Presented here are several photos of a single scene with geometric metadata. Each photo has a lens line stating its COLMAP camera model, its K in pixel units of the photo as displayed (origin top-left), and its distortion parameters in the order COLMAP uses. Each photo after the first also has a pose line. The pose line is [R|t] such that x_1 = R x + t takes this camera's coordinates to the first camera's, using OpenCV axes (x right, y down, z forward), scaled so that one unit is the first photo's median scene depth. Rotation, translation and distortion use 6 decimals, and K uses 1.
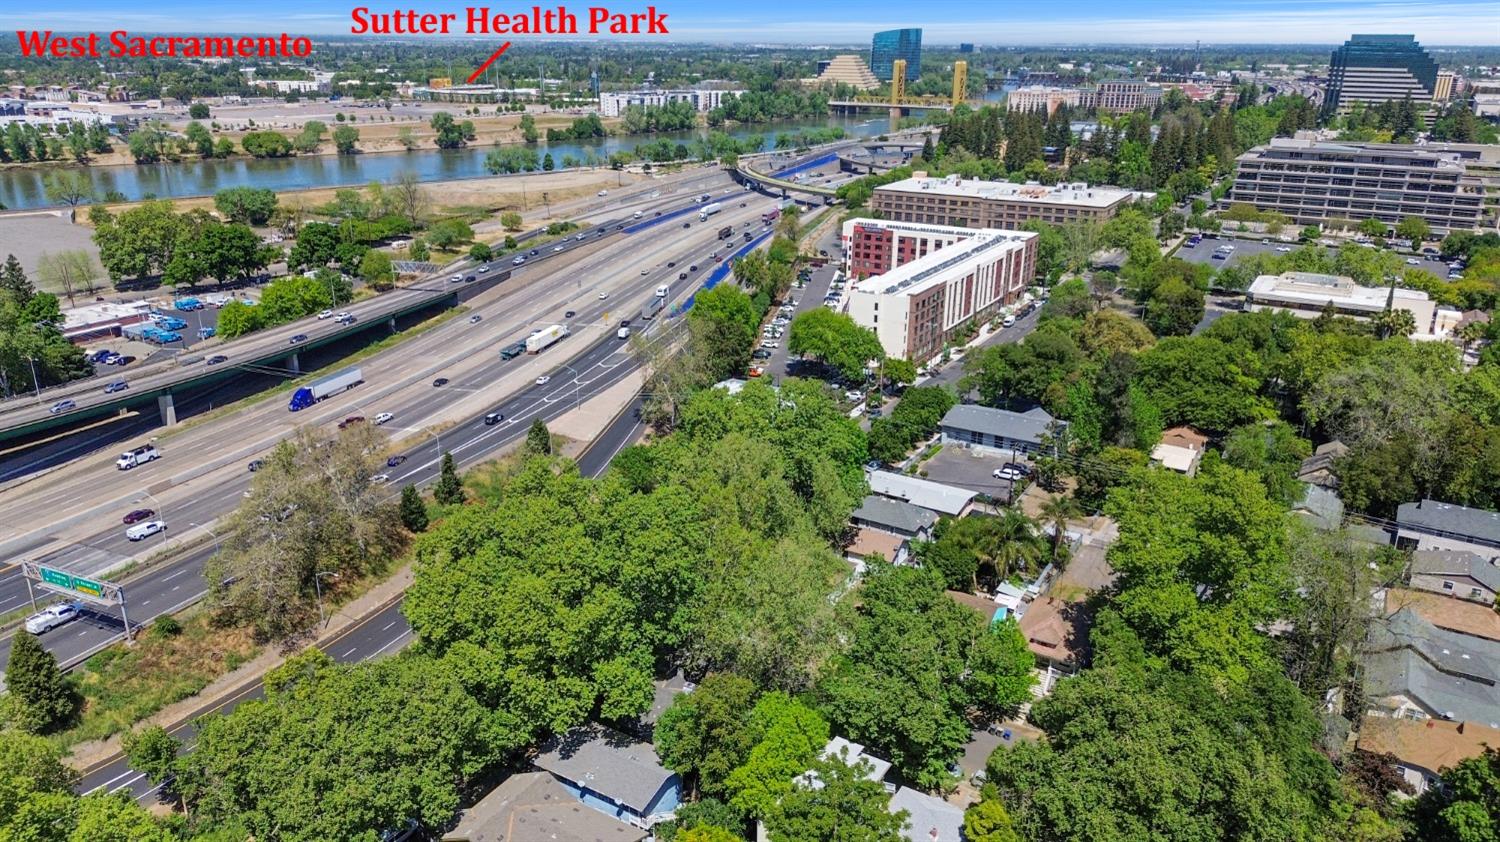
lens RADIAL K [[1060.9, 0, 752.6], [0, 1060.9, 424.8], [0, 0, 1]] dist [0.091641, -0.111913]
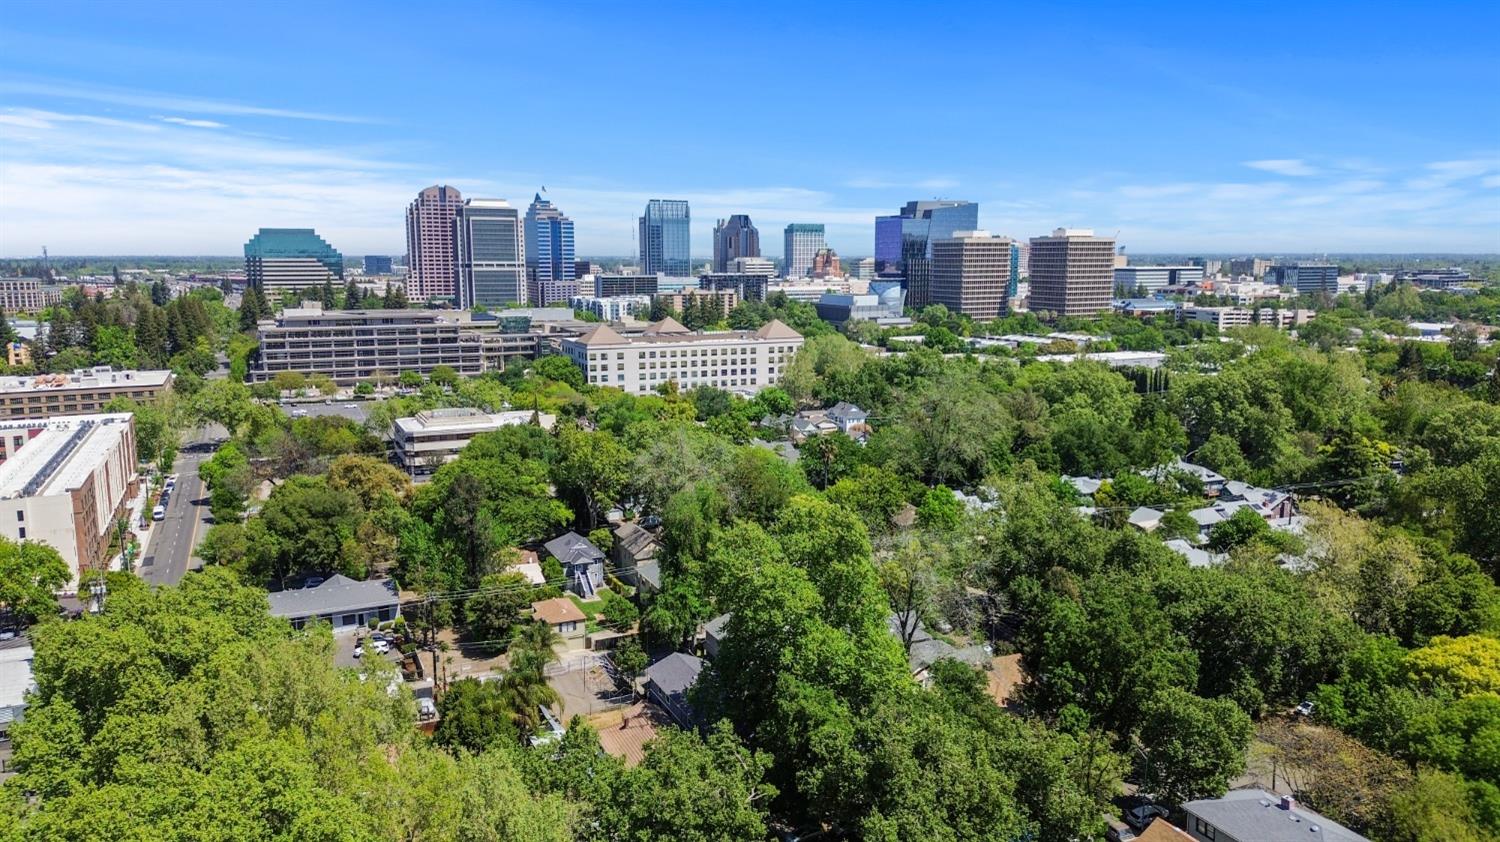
lens RADIAL K [[1060.9, 0, 752.6], [0, 1060.9, 424.8], [0, 0, 1]] dist [0.091641, -0.111913]
pose [[0.566930, -0.142412, 0.811363, -0.106036], [0.288406, 0.956920, -0.033560, -0.002924], [-0.771630, 0.253028, 0.583579, 0.112759]]
